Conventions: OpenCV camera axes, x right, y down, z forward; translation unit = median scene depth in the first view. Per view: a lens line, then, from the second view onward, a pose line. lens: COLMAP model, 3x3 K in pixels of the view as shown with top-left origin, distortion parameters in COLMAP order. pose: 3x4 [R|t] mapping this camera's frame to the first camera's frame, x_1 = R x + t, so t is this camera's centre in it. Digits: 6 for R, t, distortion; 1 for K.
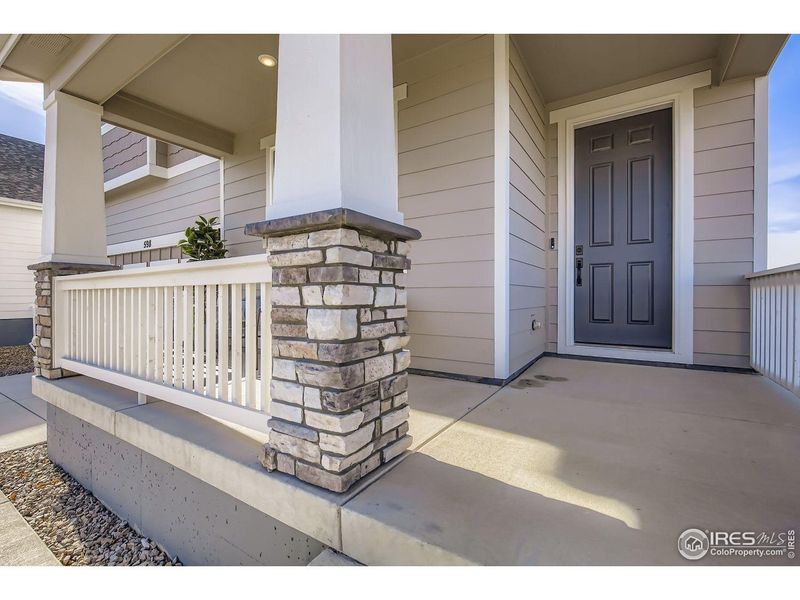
lens RADIAL K [[359.5, 0, 398.3], [0, 359.5, 300.5], [0, 0, 1]] dist [0.003504, -0.002460]
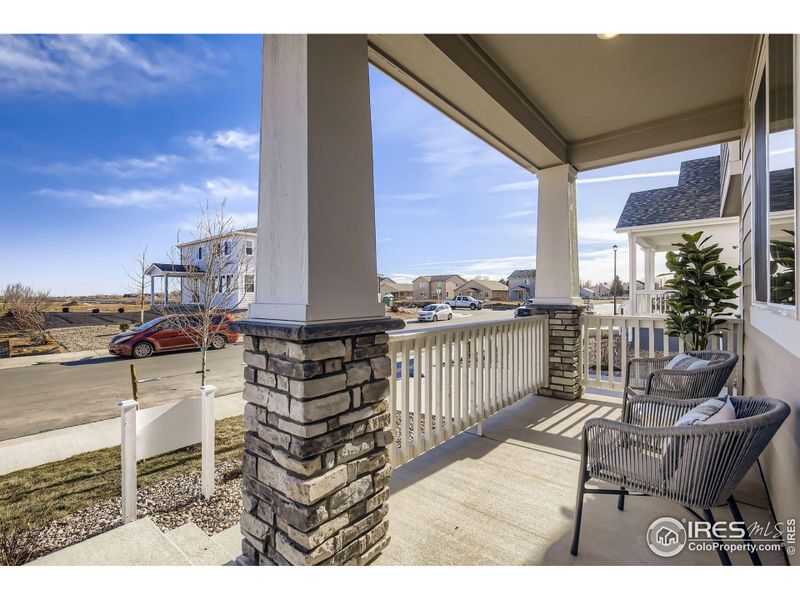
lens RADIAL K [[359.5, 0, 398.5], [0, 359.5, 295.0], [0, 0, 1]] dist [0.003504, -0.002460]
pose [[-0.130001, 0.004848, -0.991502, 0.863693], [0.003462, 0.999984, 0.004436, -0.301935], [0.991508, -0.002856, -0.130015, 1.484101]]
